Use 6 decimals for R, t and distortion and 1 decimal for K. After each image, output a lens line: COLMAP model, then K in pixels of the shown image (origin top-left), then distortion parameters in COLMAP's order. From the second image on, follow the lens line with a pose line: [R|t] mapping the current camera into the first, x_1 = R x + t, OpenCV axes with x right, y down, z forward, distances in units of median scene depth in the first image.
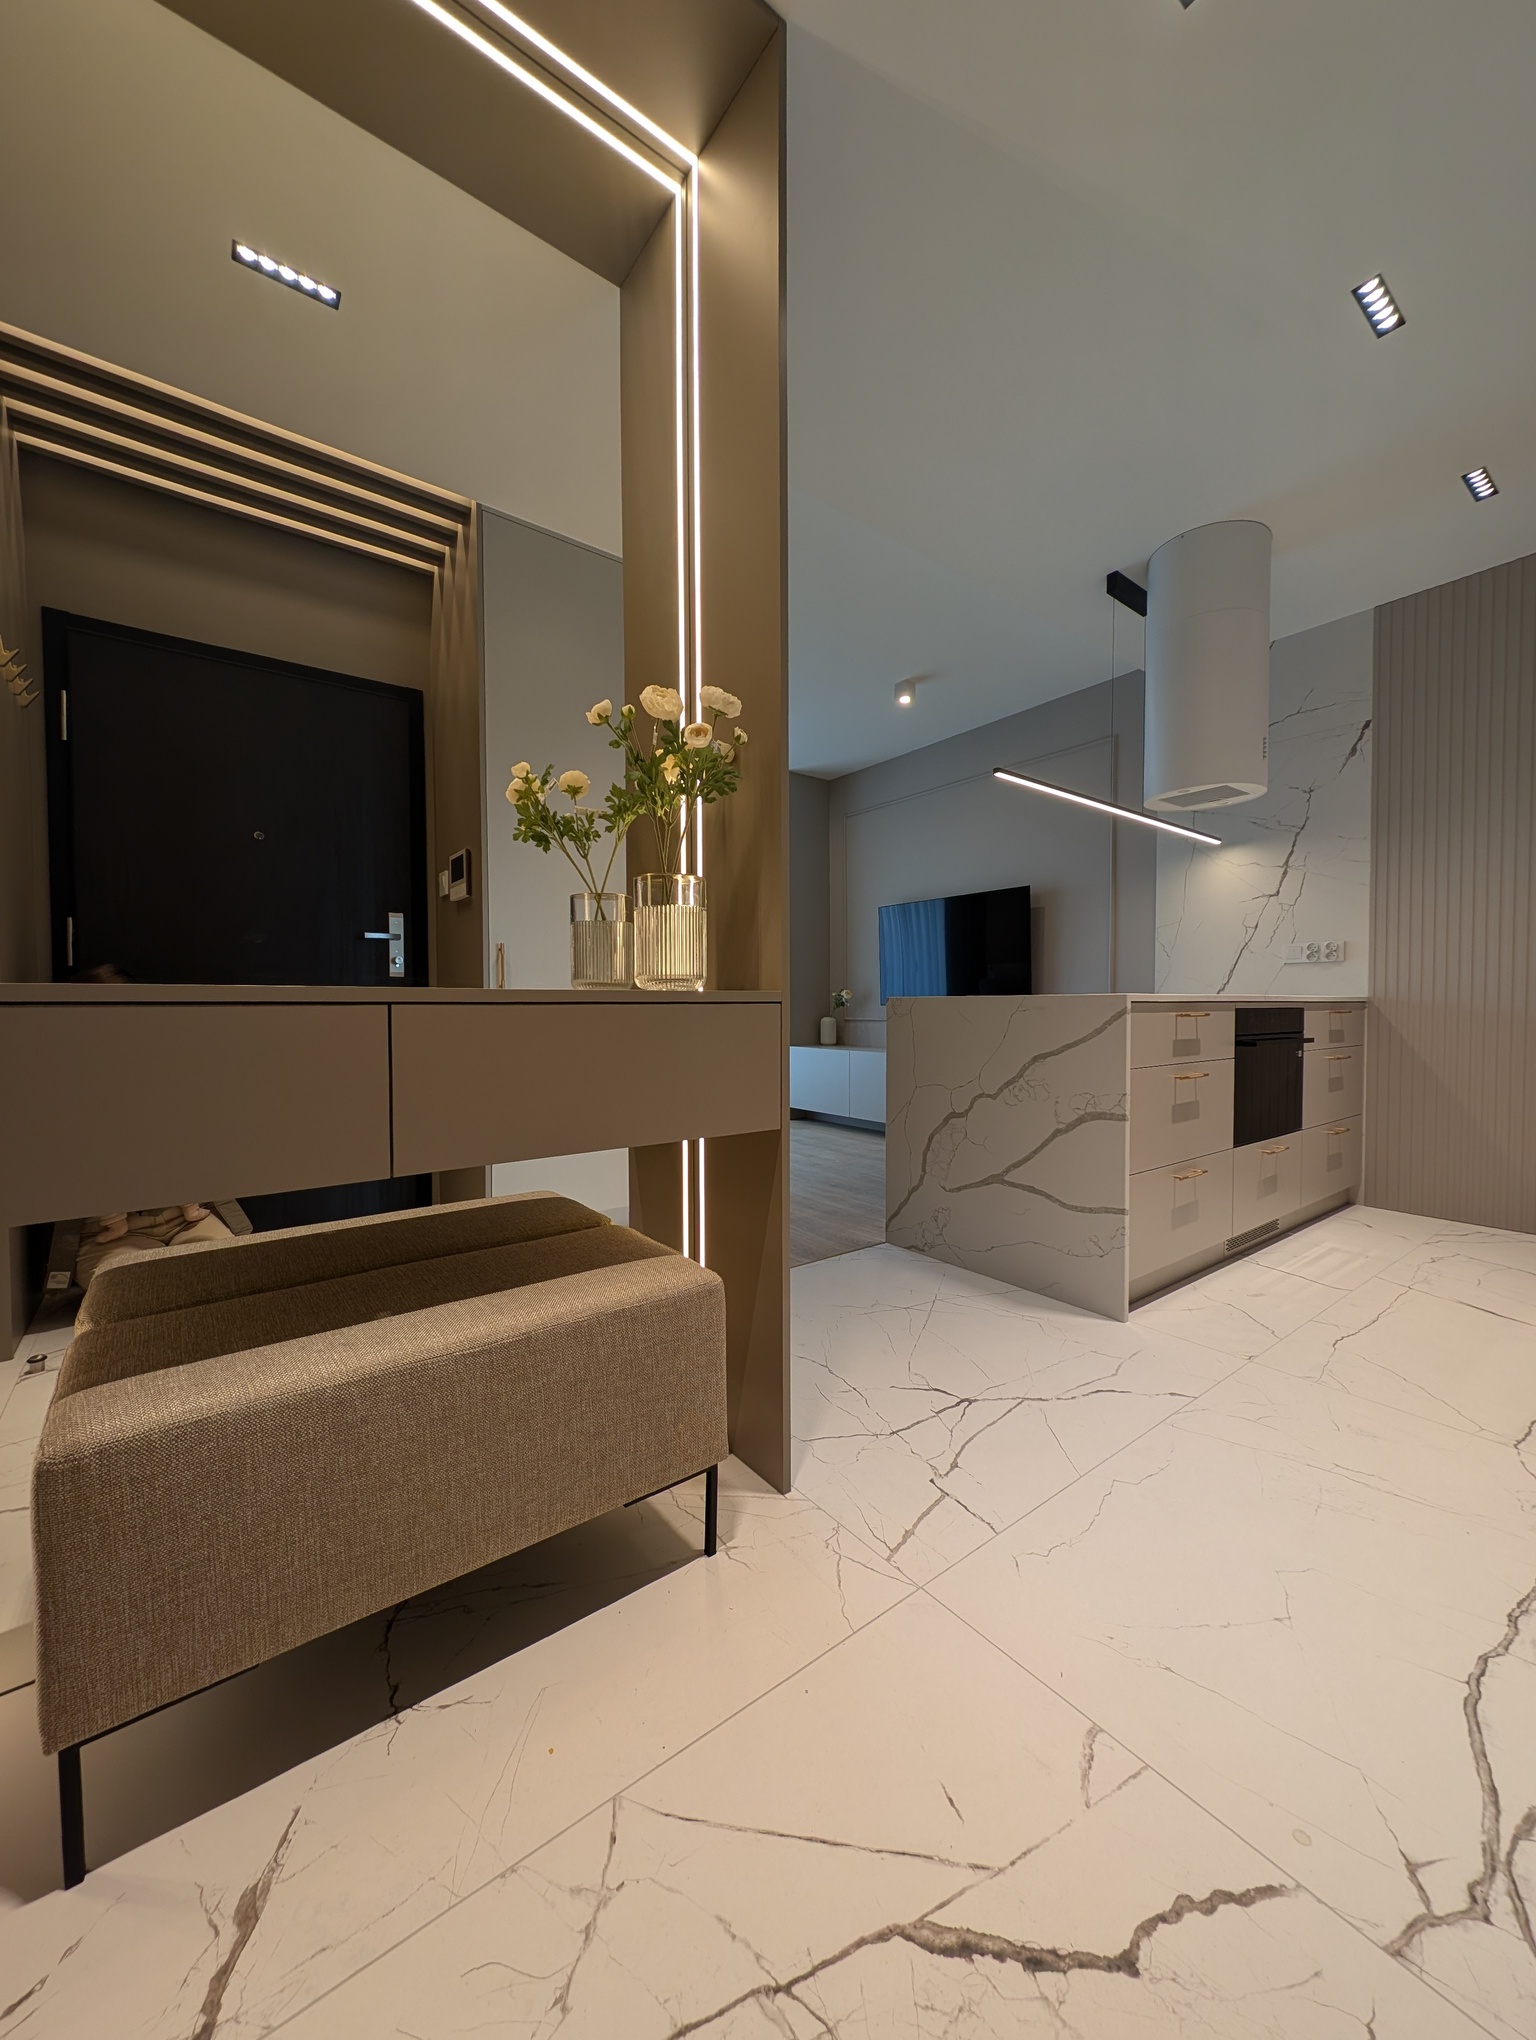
lens RADIAL K [[781.6, 0, 768.0], [0, 781.6, 1020.0], [0, 0, 1]] dist [-0.000149, 0.006210]
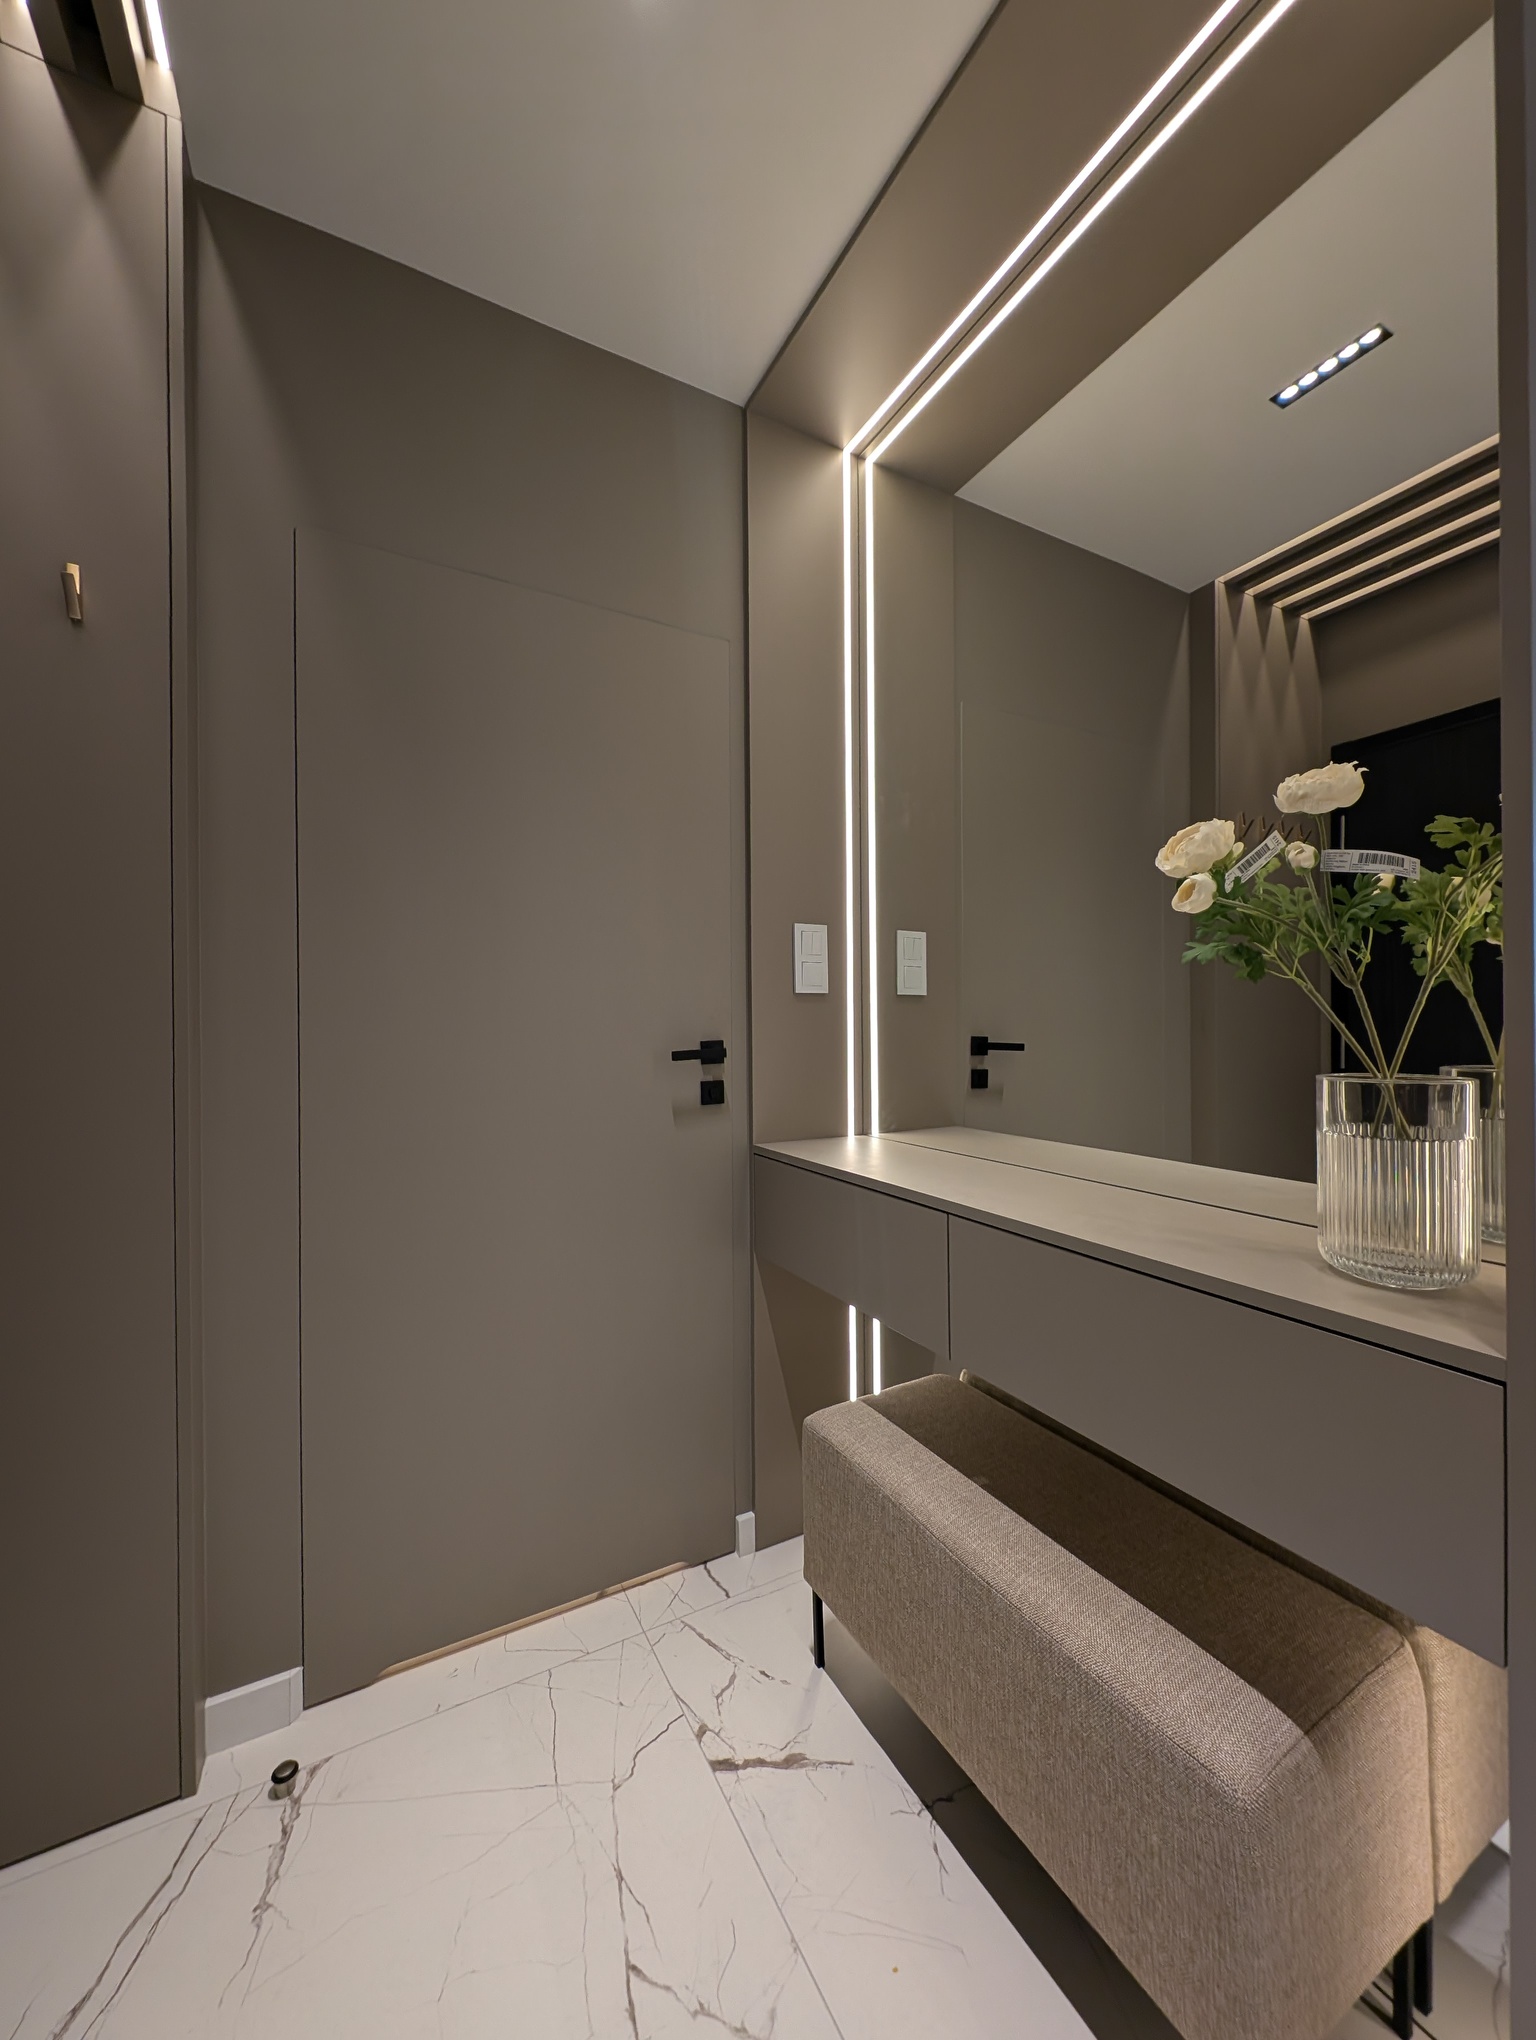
lens RADIAL K [[781.6, 0, 768.0], [0, 781.6, 1020.0], [0, 0, 1]] dist [-0.000149, 0.006210]
pose [[-0.141934, 0.004164, -0.989867, 0.769901], [-0.006468, 0.999966, 0.005134, -0.344209], [0.989855, 0.007131, -0.141903, 0.931944]]
